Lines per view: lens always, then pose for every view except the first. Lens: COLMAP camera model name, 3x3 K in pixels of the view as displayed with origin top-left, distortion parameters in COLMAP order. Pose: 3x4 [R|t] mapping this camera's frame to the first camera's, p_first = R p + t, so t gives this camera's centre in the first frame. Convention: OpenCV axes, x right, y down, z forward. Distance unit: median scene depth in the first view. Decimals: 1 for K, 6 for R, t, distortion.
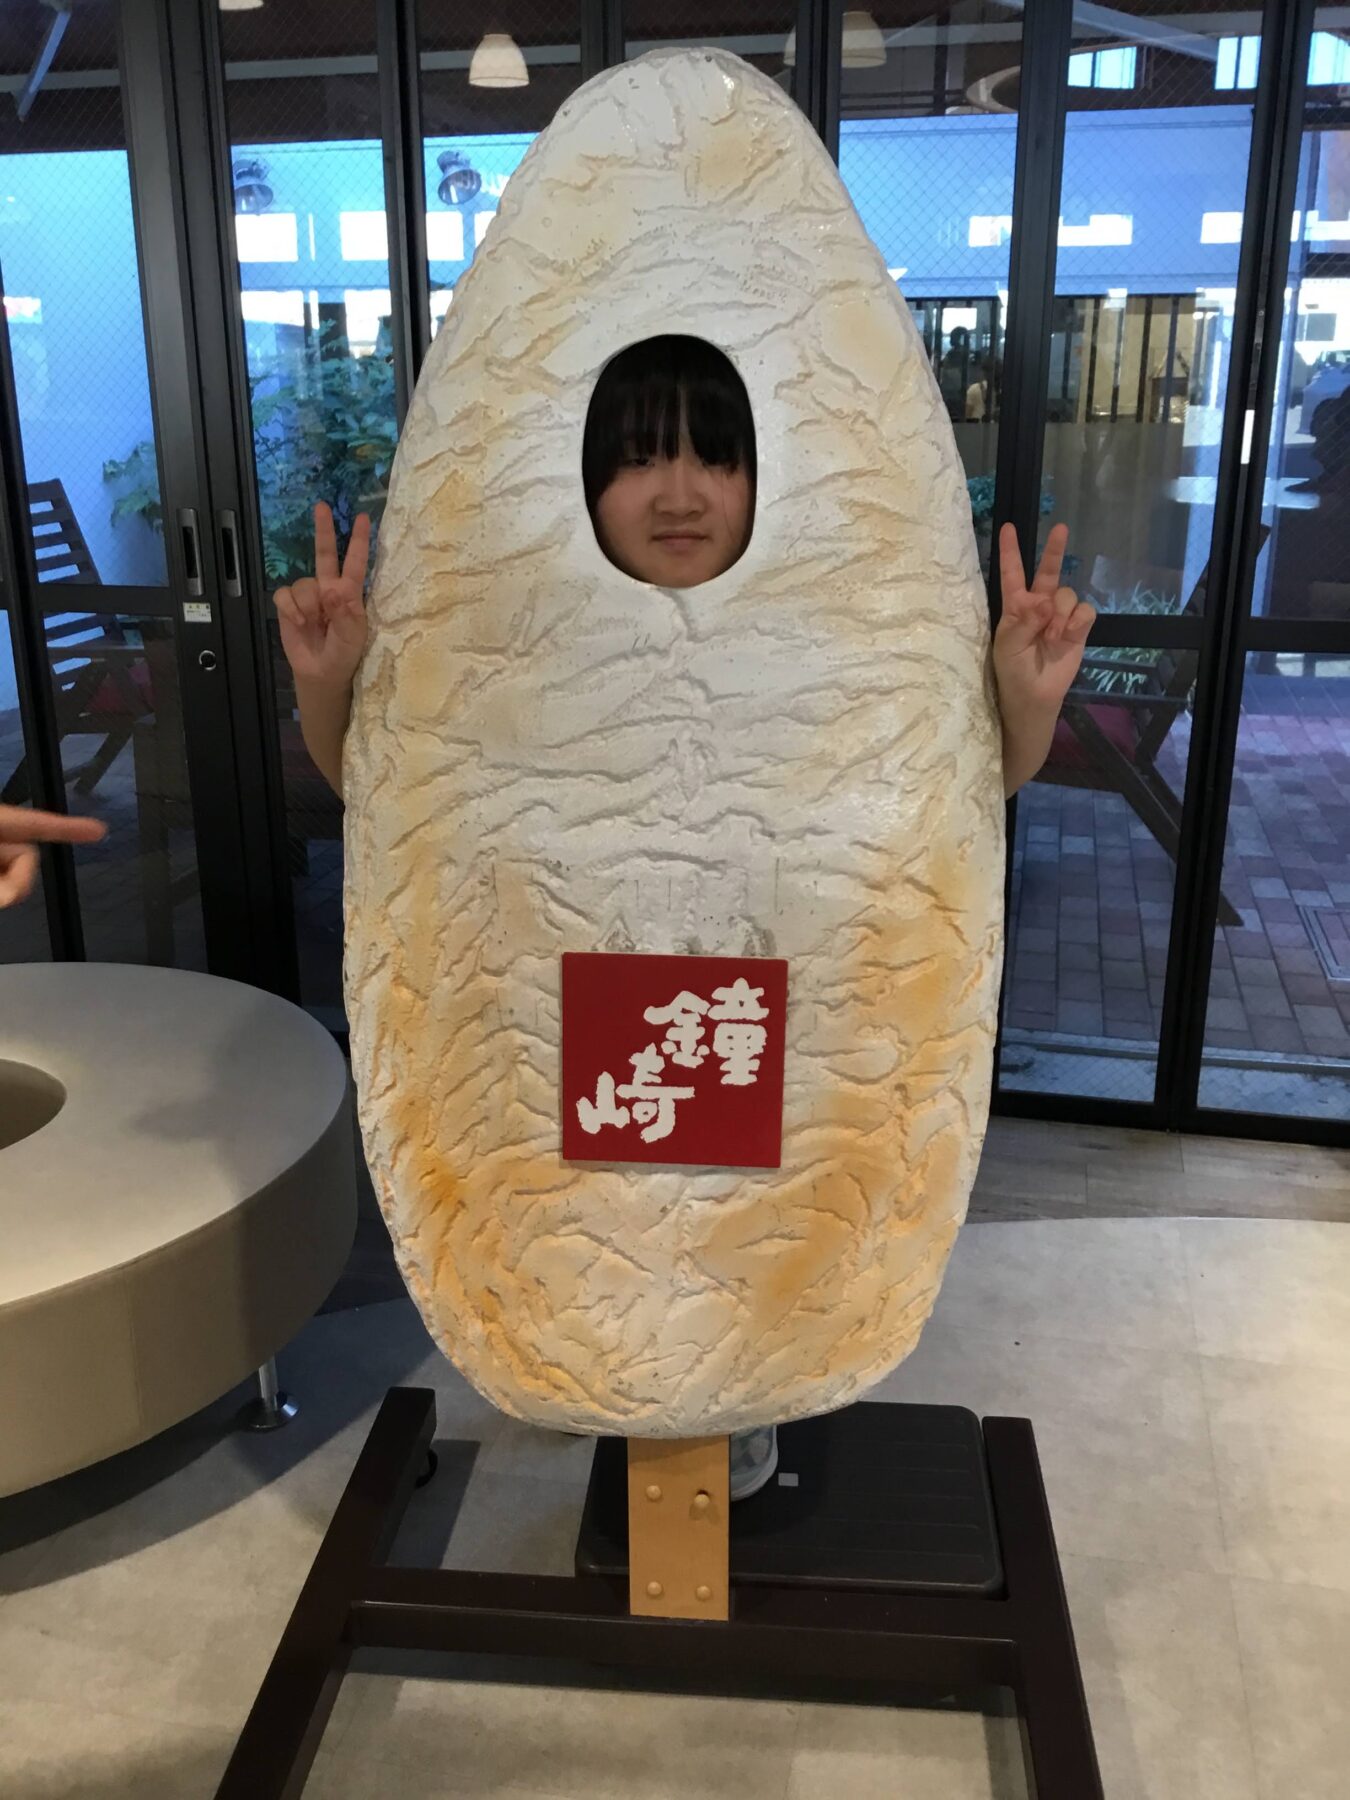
lens RADIAL K [[1600.2, 0, 584.1], [0, 1600.2, 975.3], [0, 0, 1]] dist [0.036866, -0.097241]
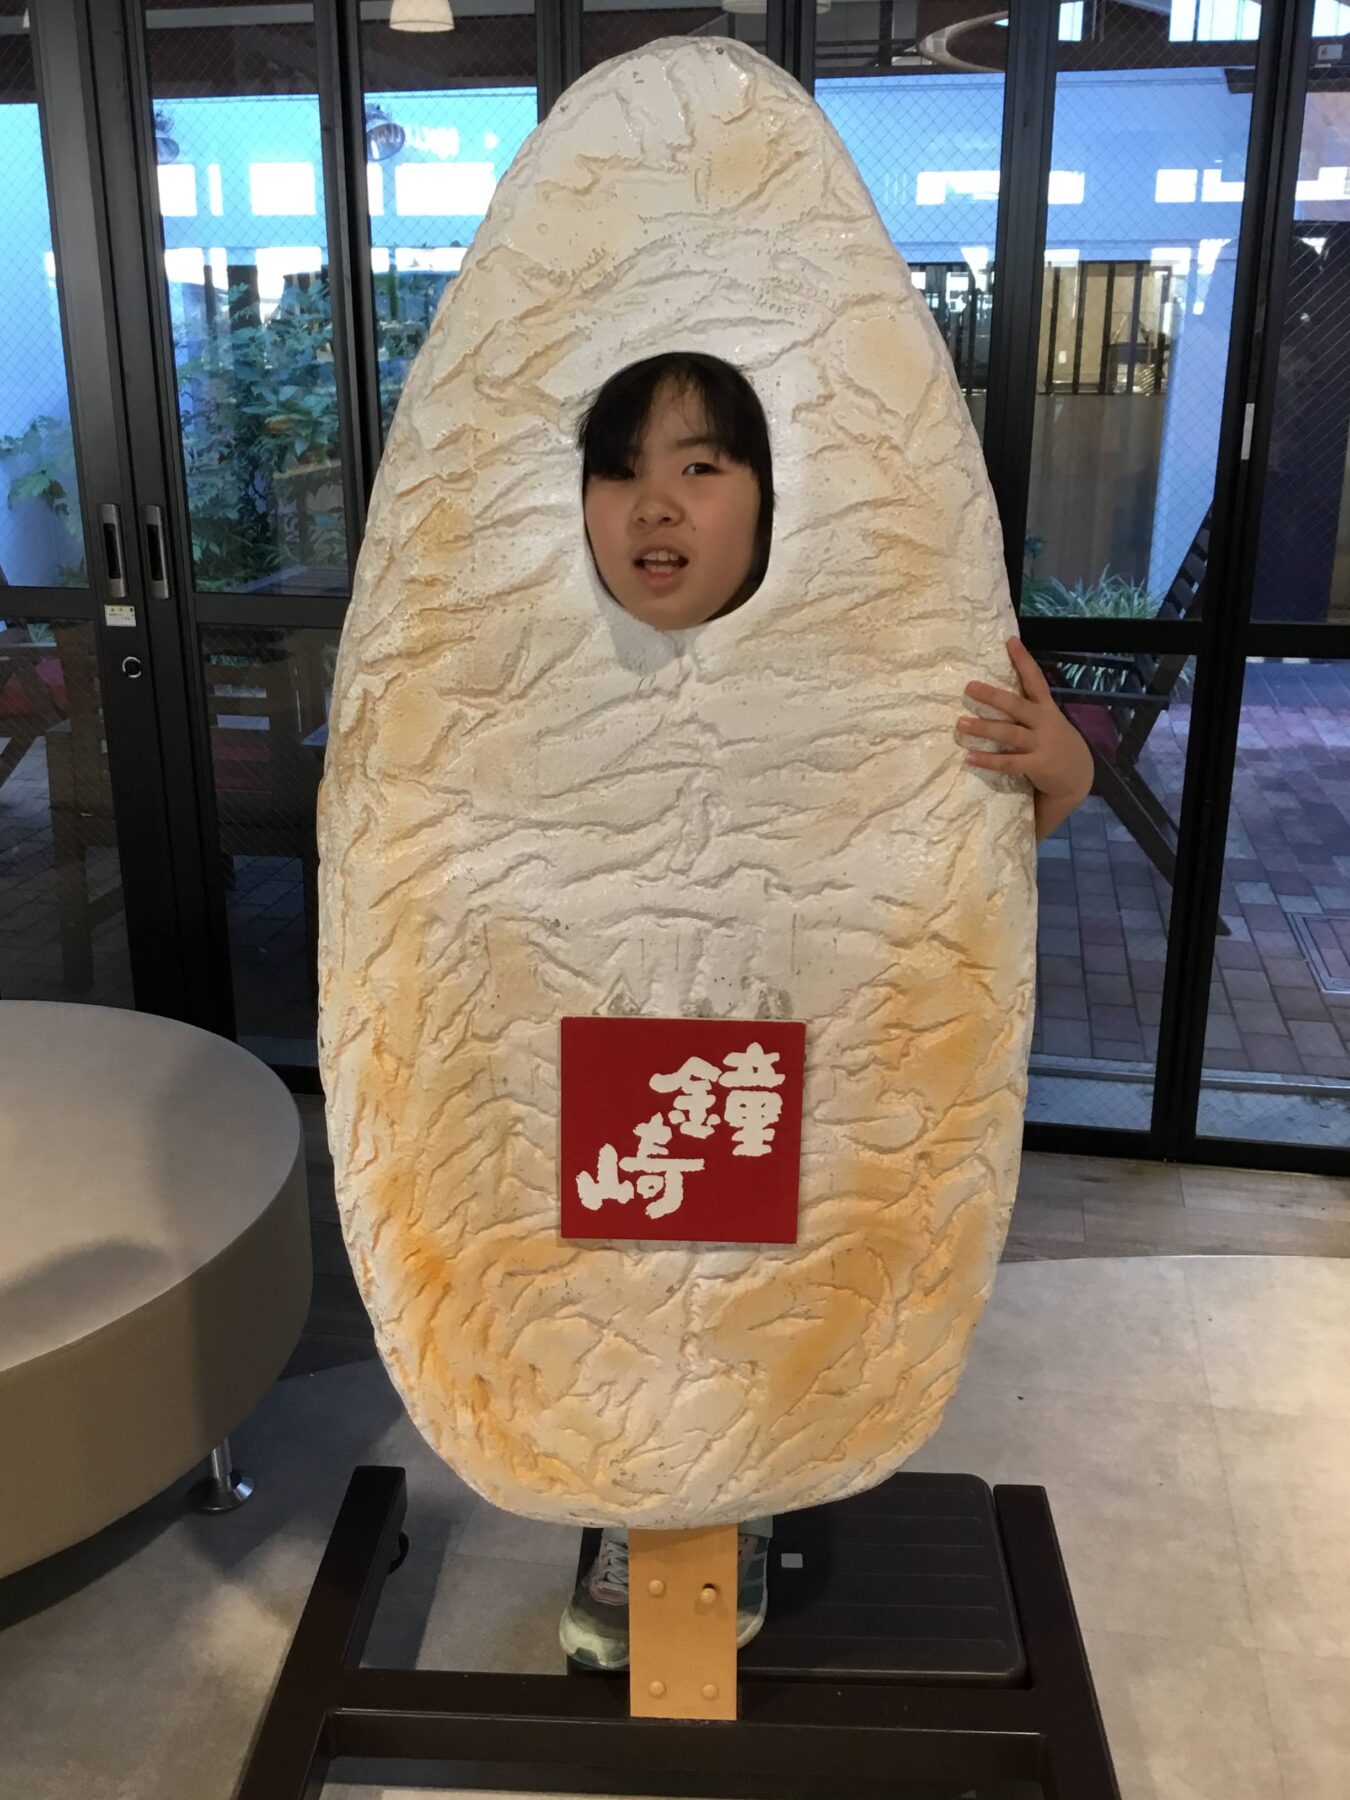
lens RADIAL K [[1686.9, 0, 572.1], [0, 1686.9, 974.7], [0, 0, 1]] dist [0.042756, -0.070953]
pose [[0.999126, -0.013698, 0.039501, -0.044786], [0.013464, 0.999890, 0.006182, -0.044045], [-0.039581, -0.005645, 0.999200, 0.027402]]
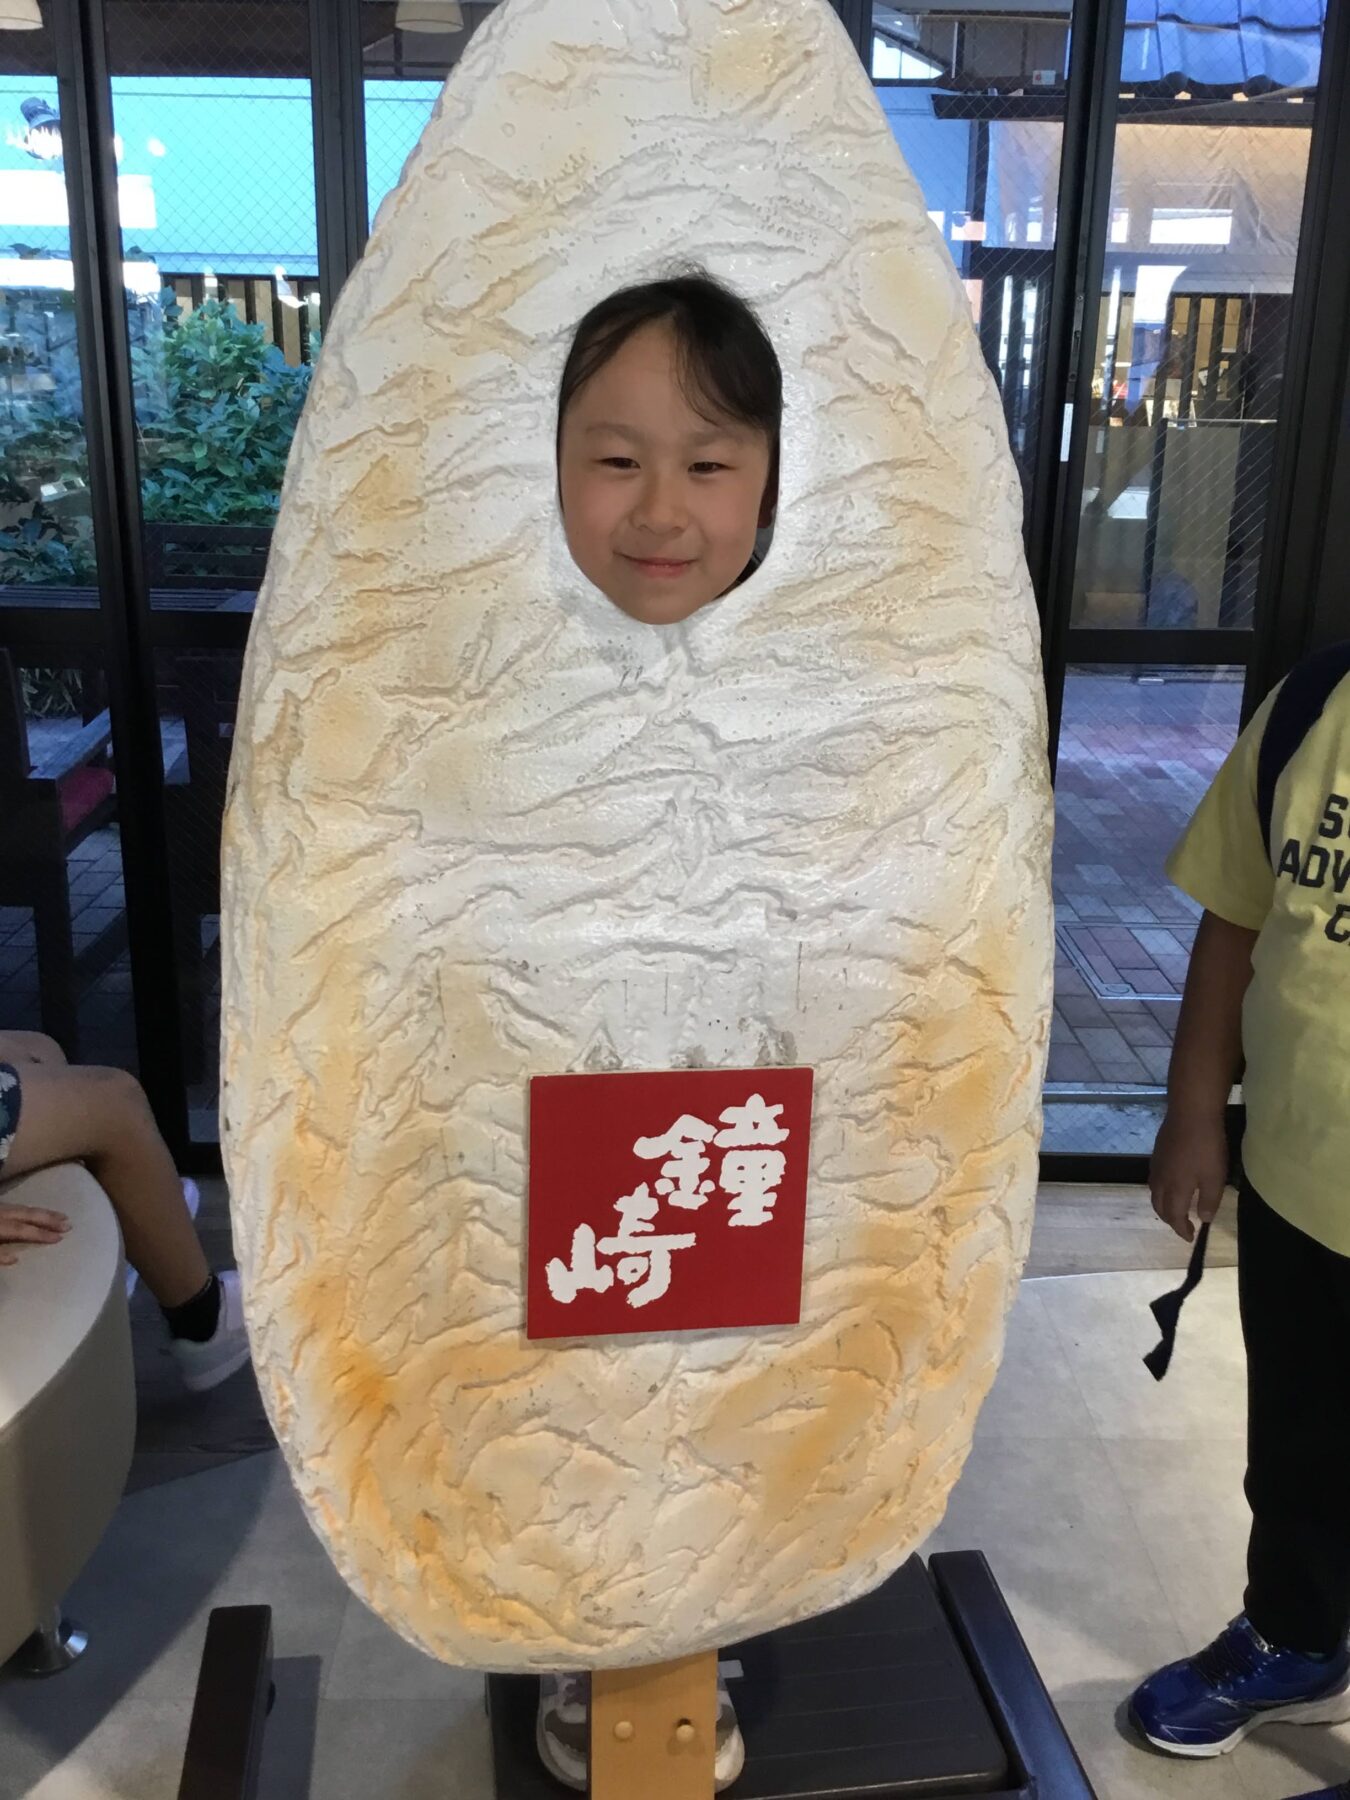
lens RADIAL K [[1686.9, 0, 547.5], [0, 1686.9, 961.8], [0, 0, 1]] dist [0.042756, -0.070953]
pose [[0.972331, -0.057096, 0.226524, -0.184692], [0.061880, 0.997984, -0.014069, -0.057115], [-0.225264, 0.027697, 0.973904, 0.200459]]
